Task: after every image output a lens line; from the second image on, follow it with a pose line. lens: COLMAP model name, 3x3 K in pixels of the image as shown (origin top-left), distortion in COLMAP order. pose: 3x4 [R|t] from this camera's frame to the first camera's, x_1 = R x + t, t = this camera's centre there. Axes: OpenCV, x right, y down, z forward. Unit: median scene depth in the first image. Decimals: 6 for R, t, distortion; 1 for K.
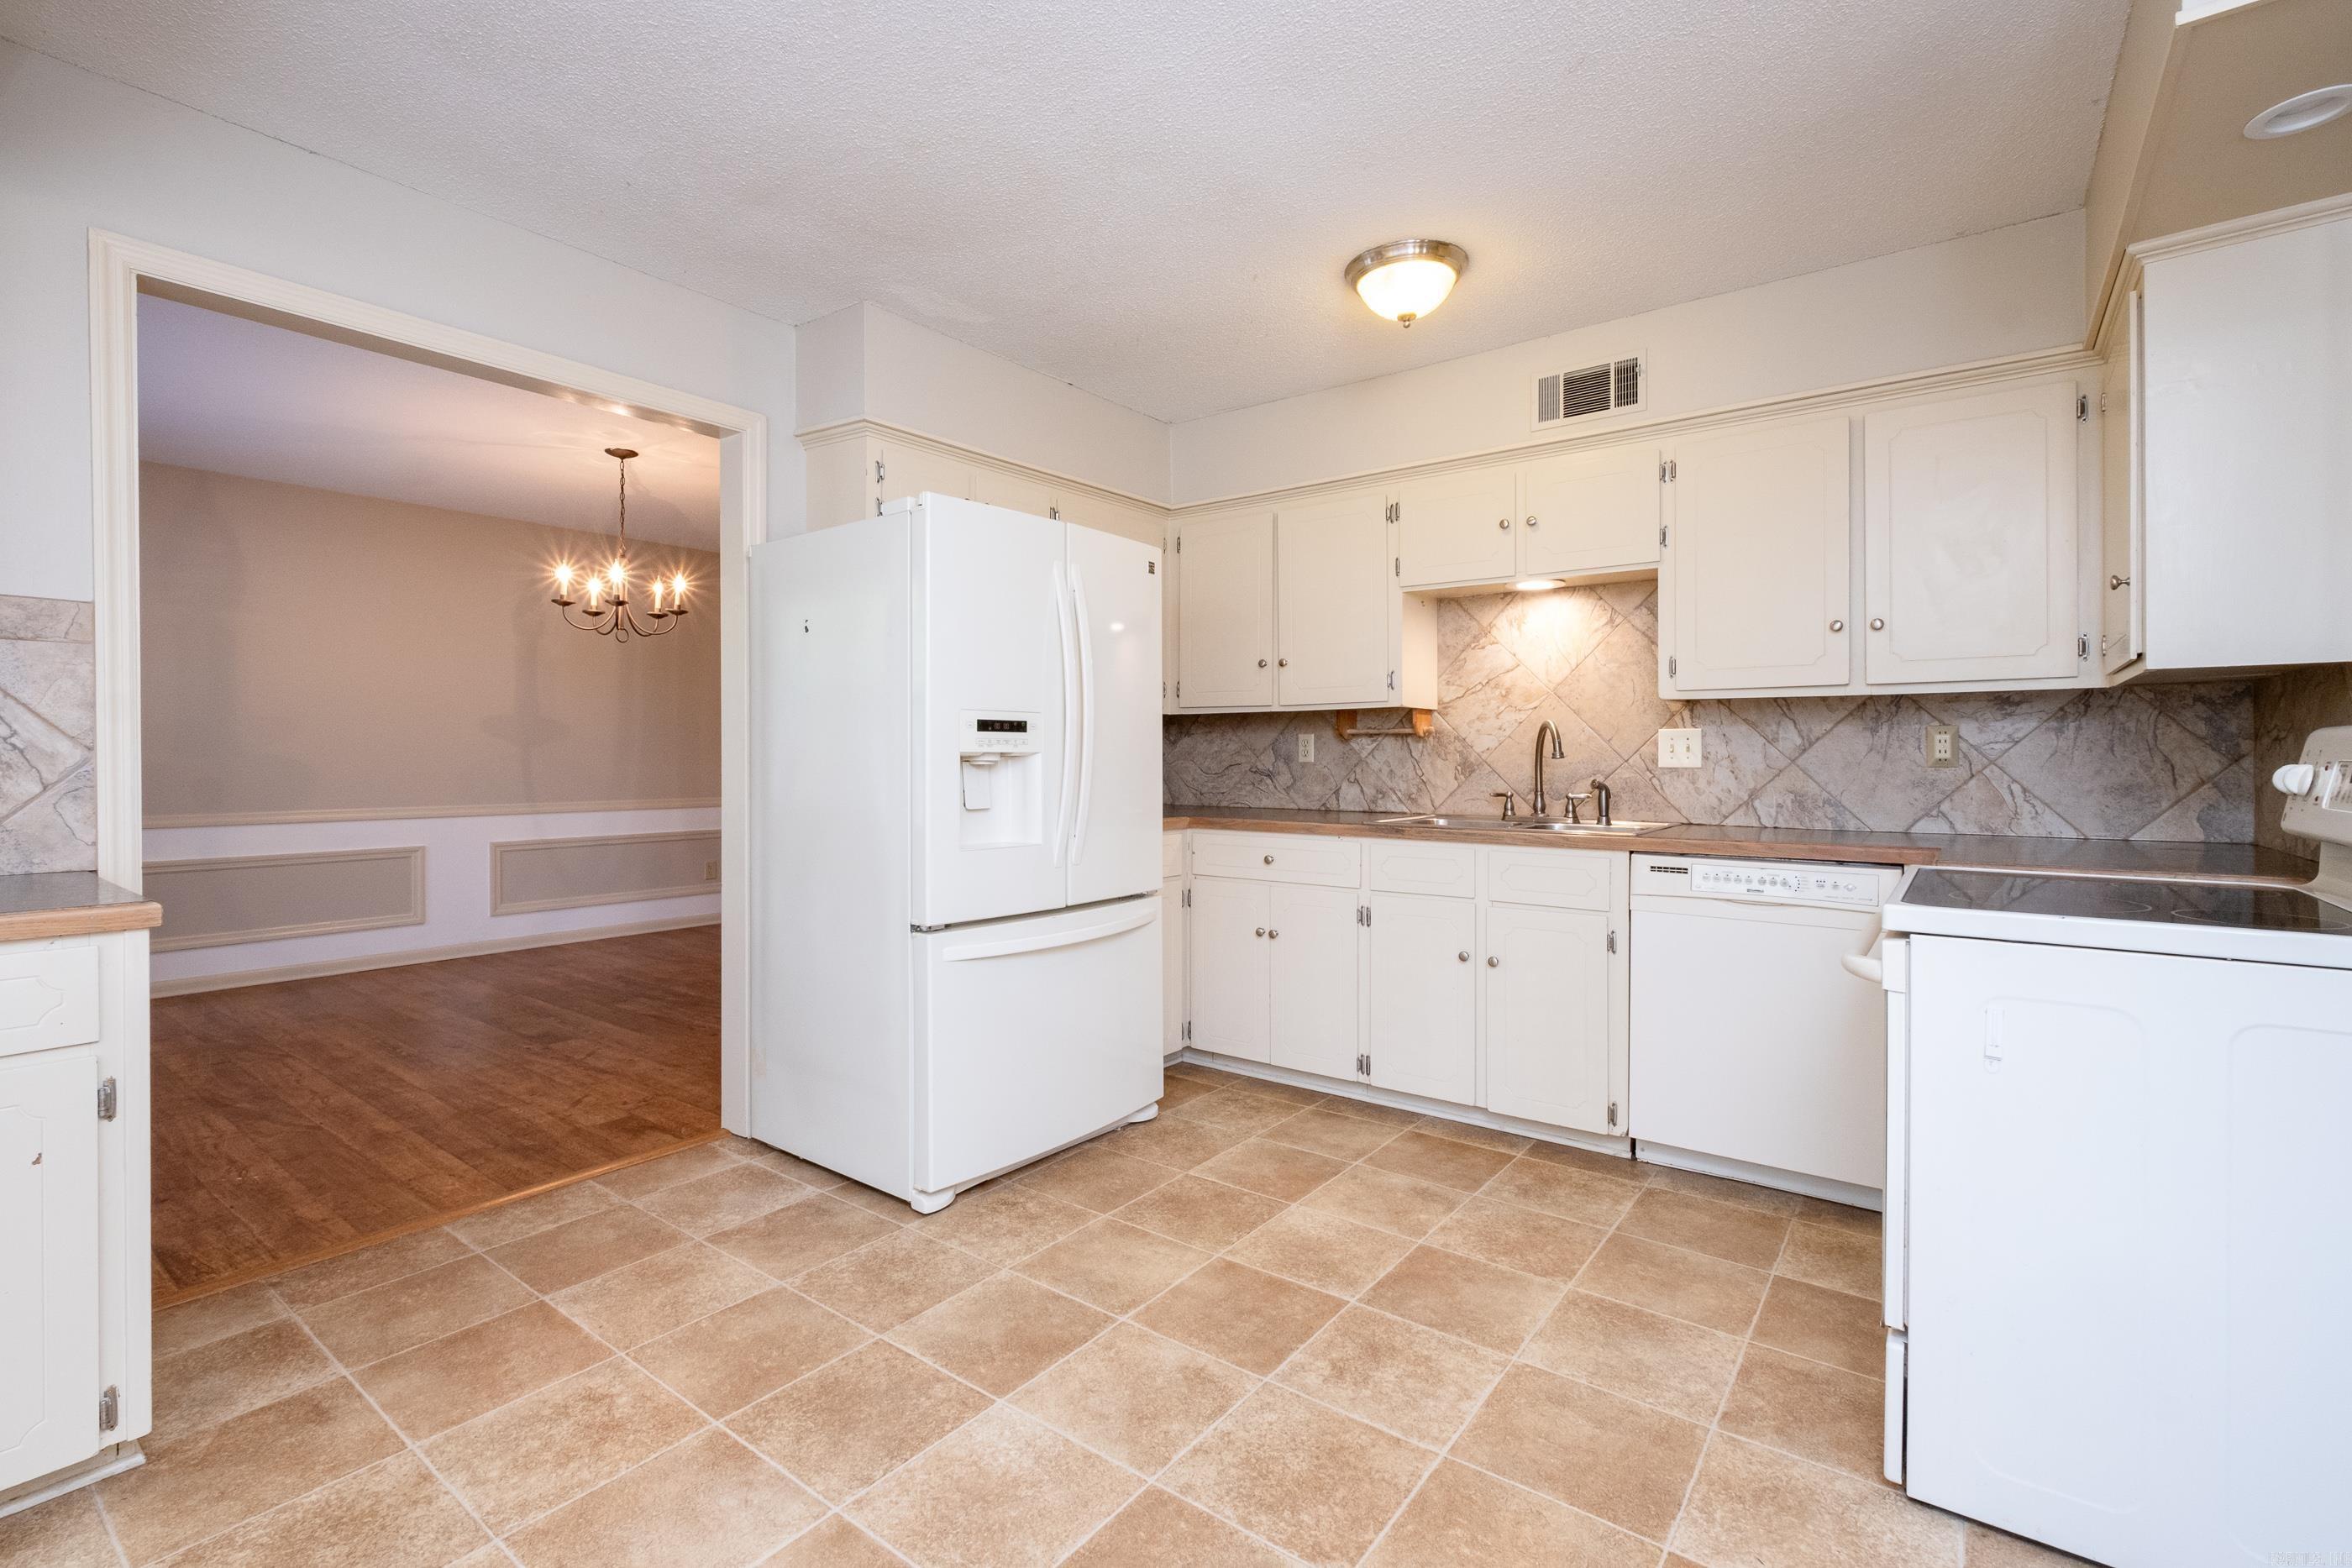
lens RADIAL K [[1042.0, 0, 1183.1], [0, 1042.0, 773.5], [0, 0, 1]] dist [-0.005875, 0.000068]
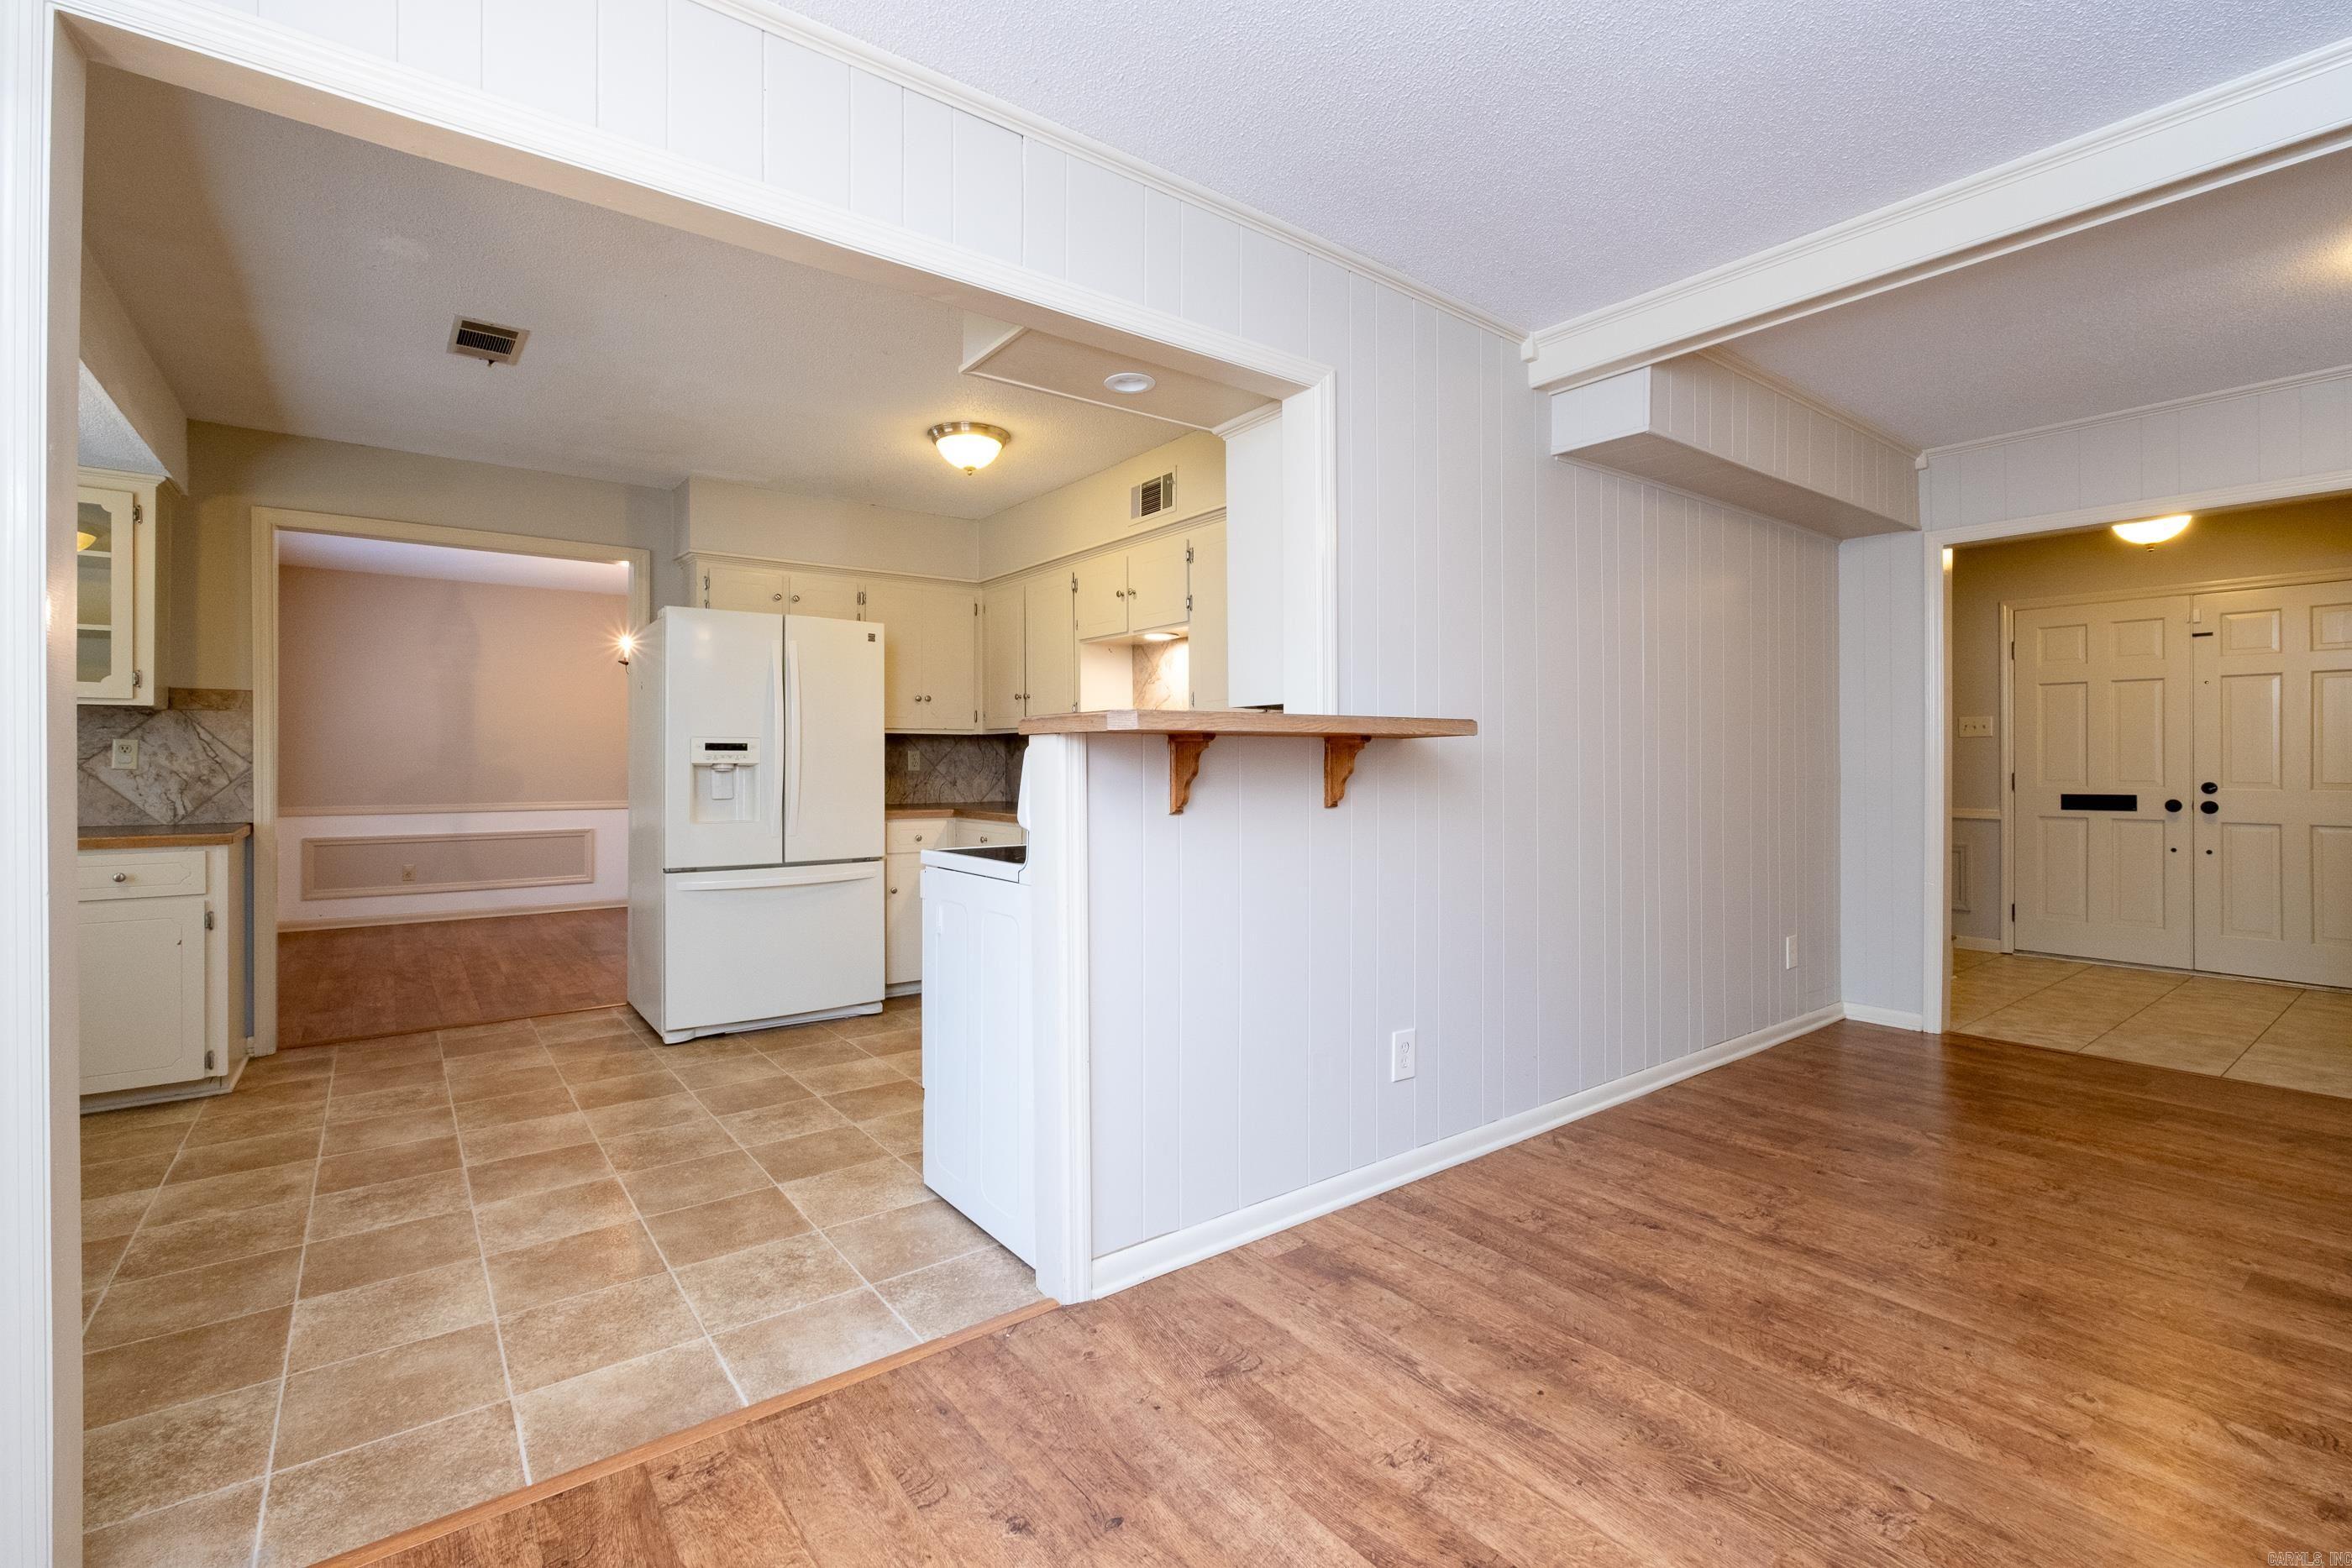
lens RADIAL K [[1042.0, 0, 1181.7], [0, 1042.0, 762.6], [0, 0, 1]] dist [-0.005875, 0.000068]
pose [[0.961951, -0.003056, -0.273205, 0.847019], [-0.001591, 0.999858, -0.016786, 0.004589], [0.273218, 0.016582, 0.961809, -0.313674]]
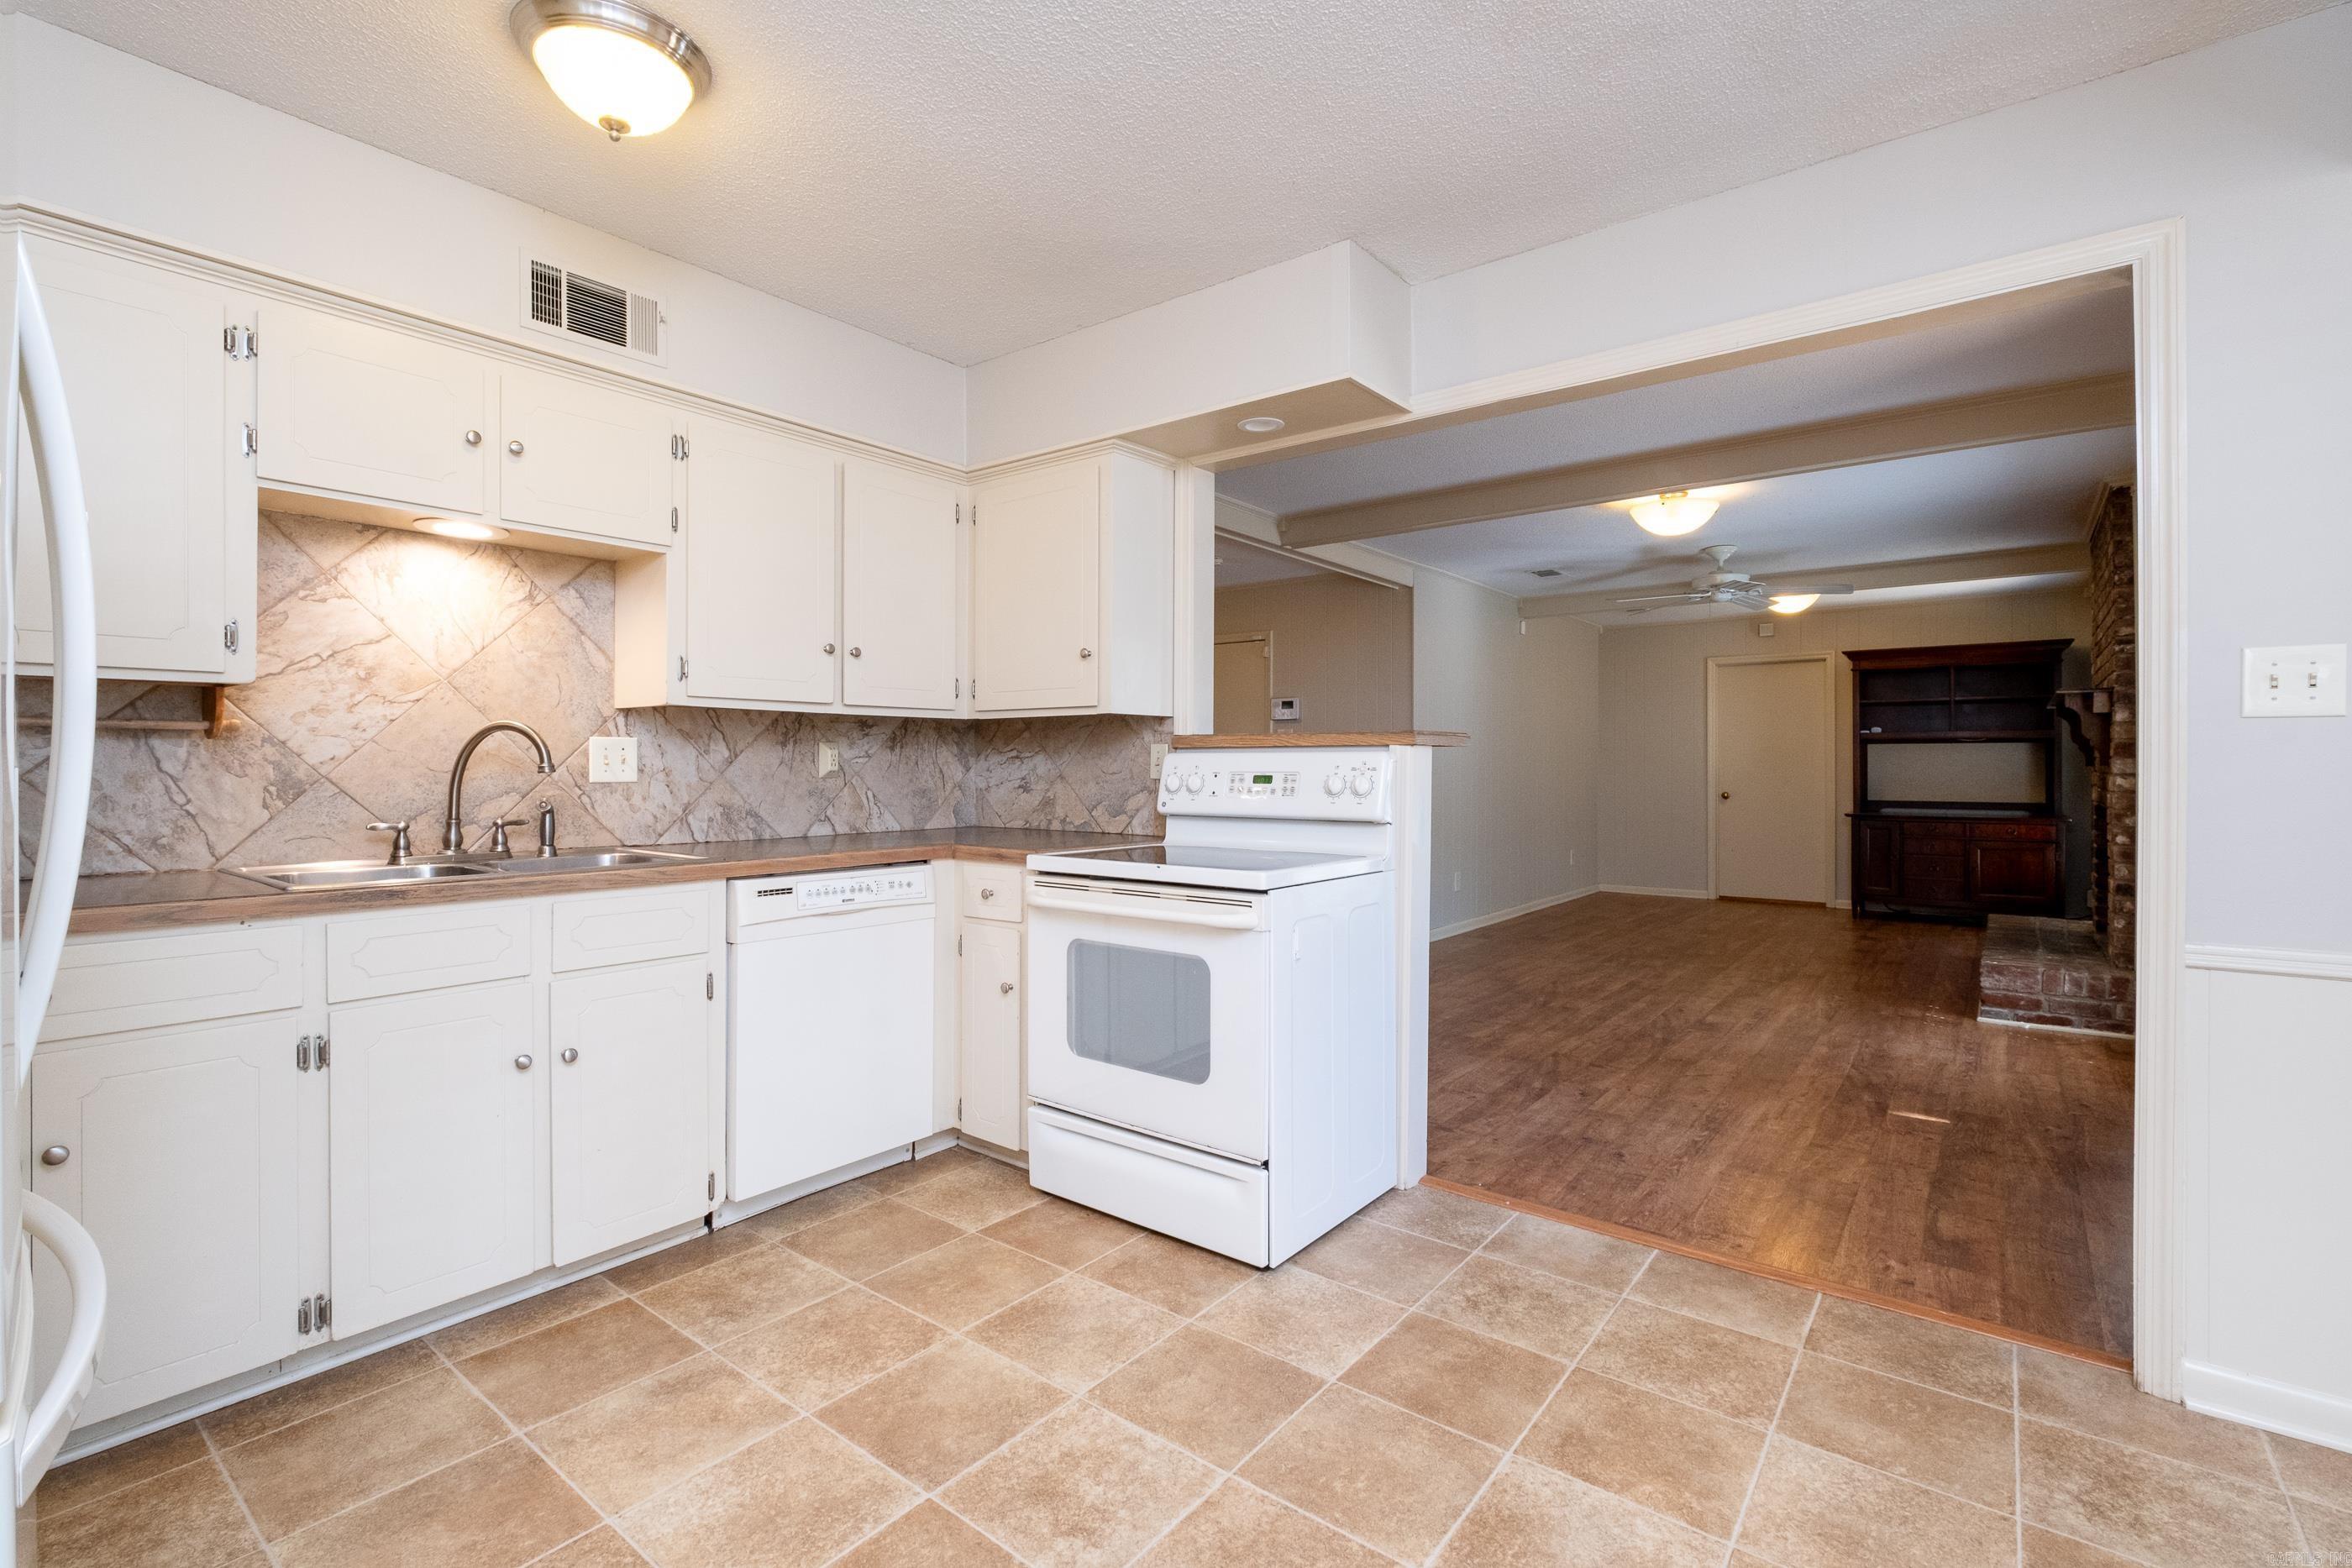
lens RADIAL K [[1042.0, 0, 1166.0], [0, 1042.0, 776.7], [0, 0, 1]] dist [-0.005875, 0.000068]
pose [[0.039377, -0.010539, 0.999169, -0.418523], [0.016793, 0.999810, 0.009884, -0.012637], [-0.999083, 0.016390, 0.039546, 0.574829]]
